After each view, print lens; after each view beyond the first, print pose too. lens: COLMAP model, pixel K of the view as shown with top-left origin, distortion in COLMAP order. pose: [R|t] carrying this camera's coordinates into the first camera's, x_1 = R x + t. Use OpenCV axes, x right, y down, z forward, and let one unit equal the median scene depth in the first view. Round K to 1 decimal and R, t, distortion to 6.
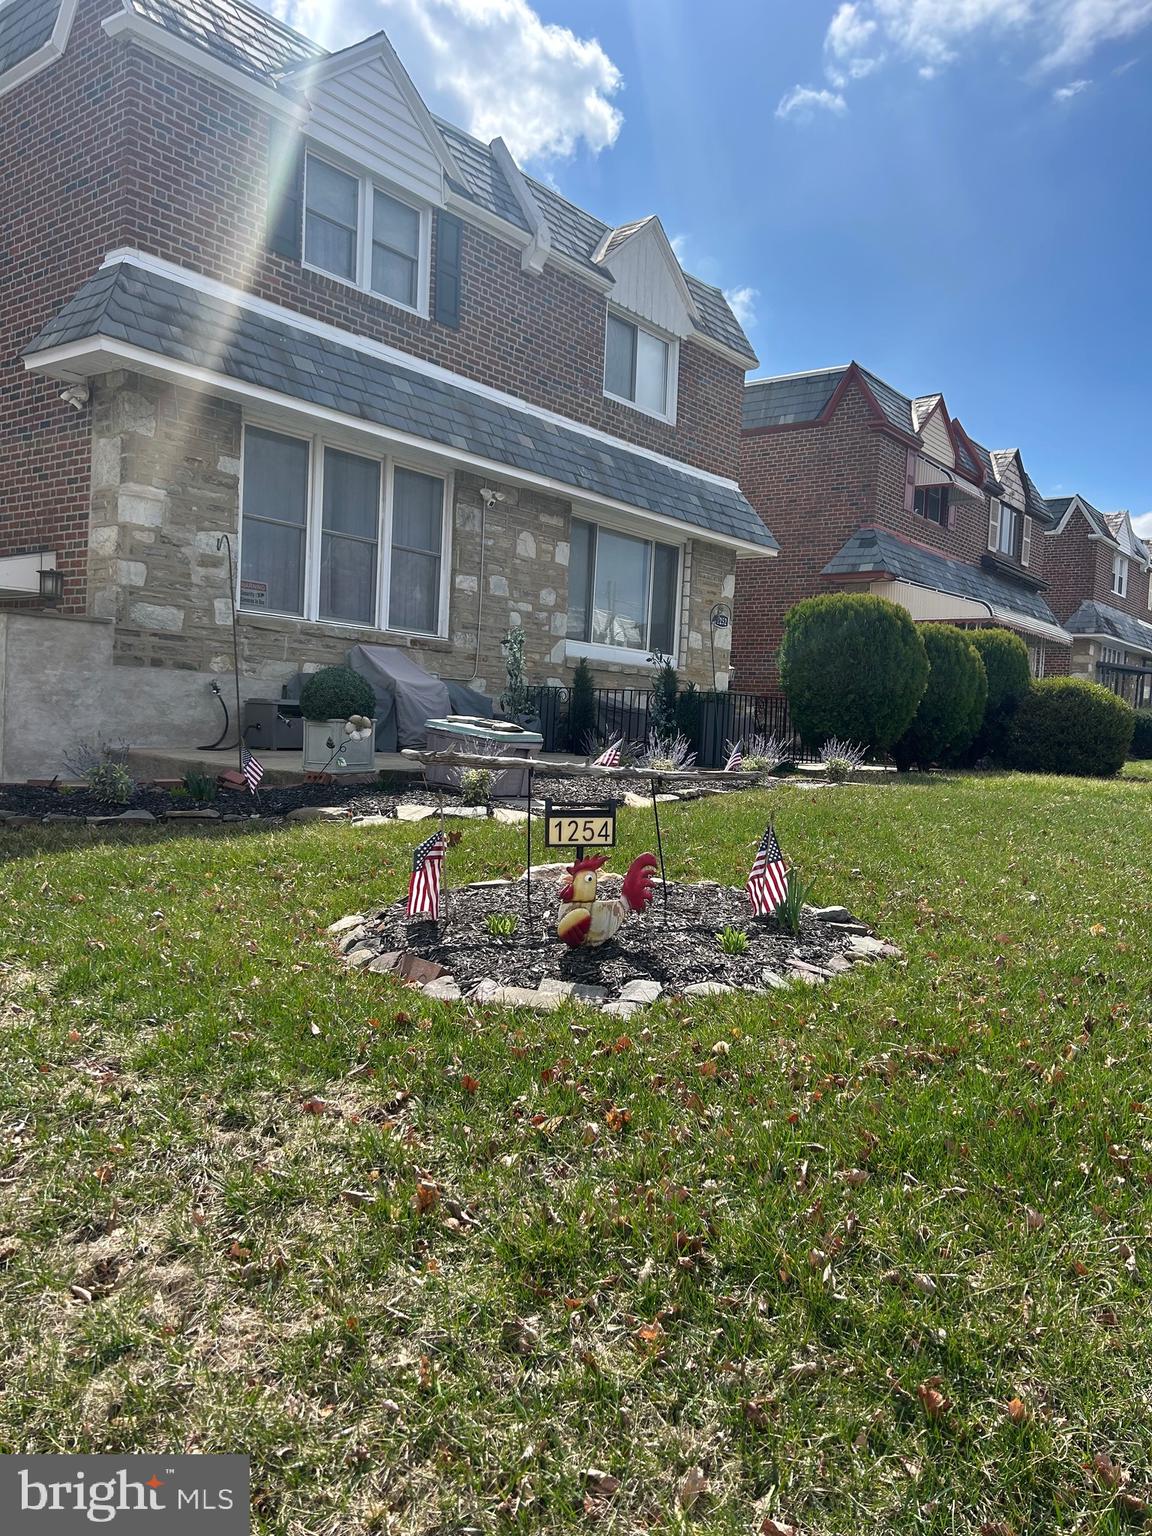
lens RADIAL K [[1165.1, 0, 623.1], [0, 1165.1, 765.6], [0, 0, 1]] dist [0.052852, -0.070980]
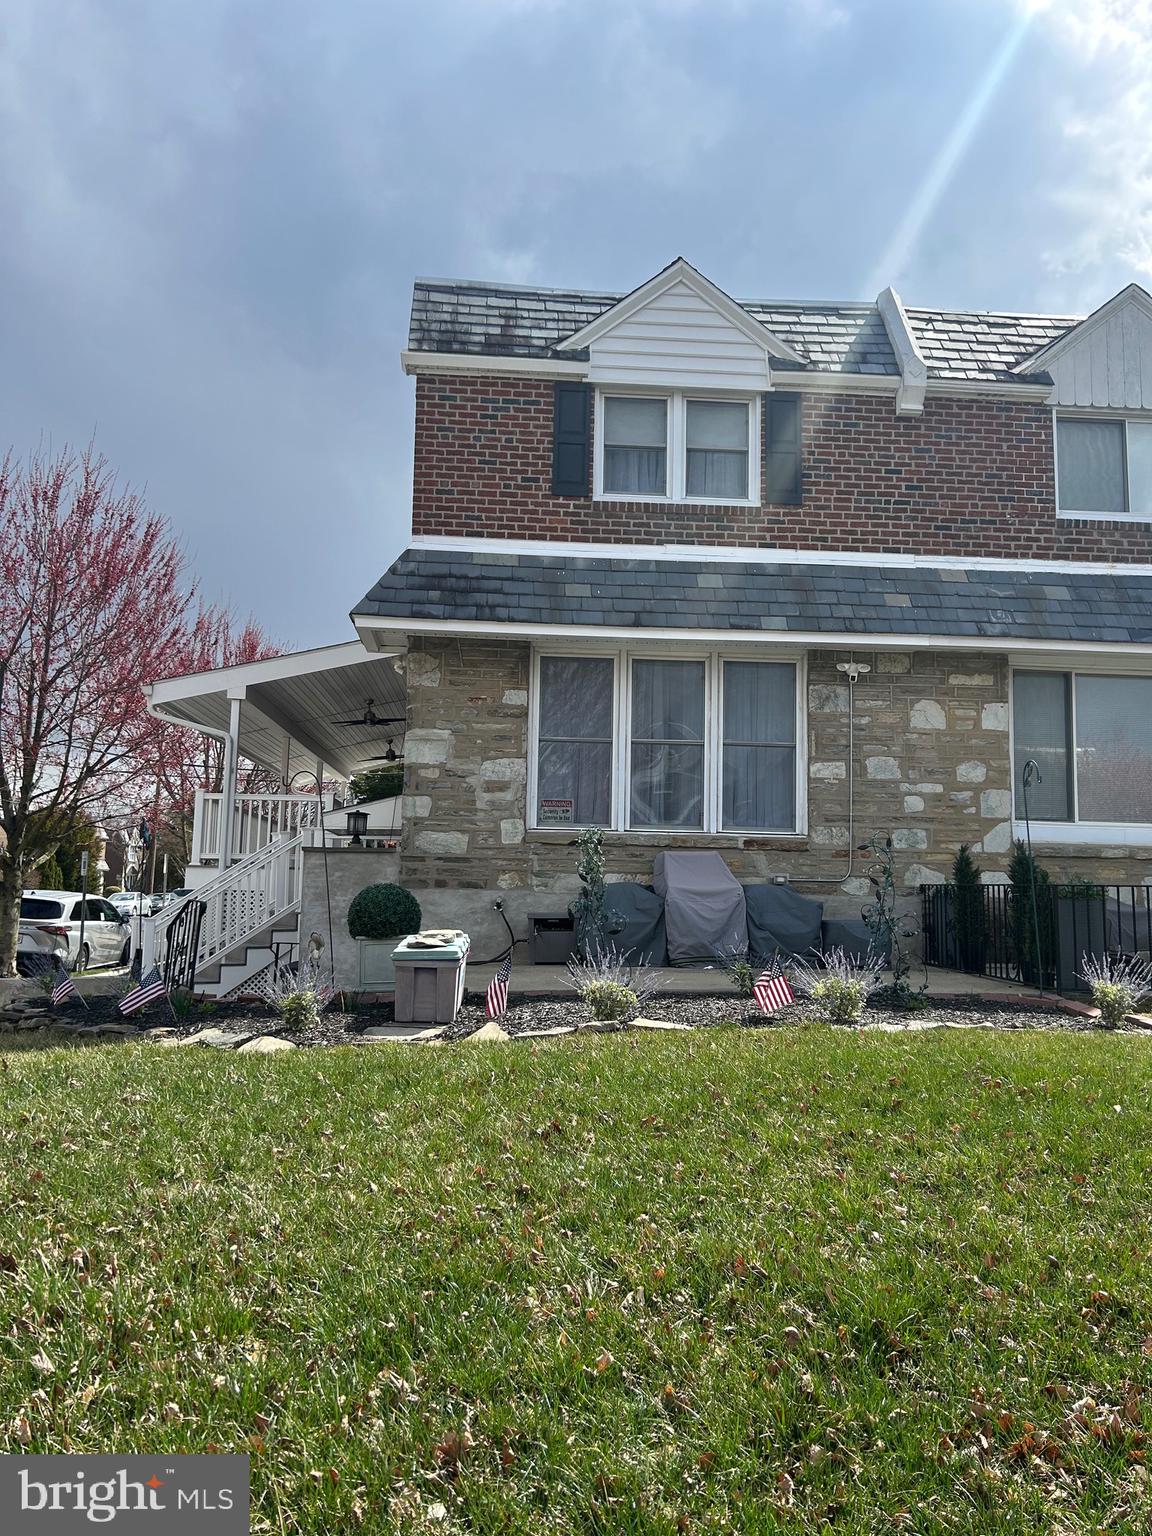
lens RADIAL K [[1196.0, 0, 580.0], [0, 1196.0, 775.7], [0, 0, 1]] dist [0.043165, -0.061307]
pose [[0.663841, -0.126275, -0.737136, 0.450992], [-0.004061, 0.985019, -0.172396, 0.005001], [0.747862, 0.117437, 0.653384, 0.295419]]
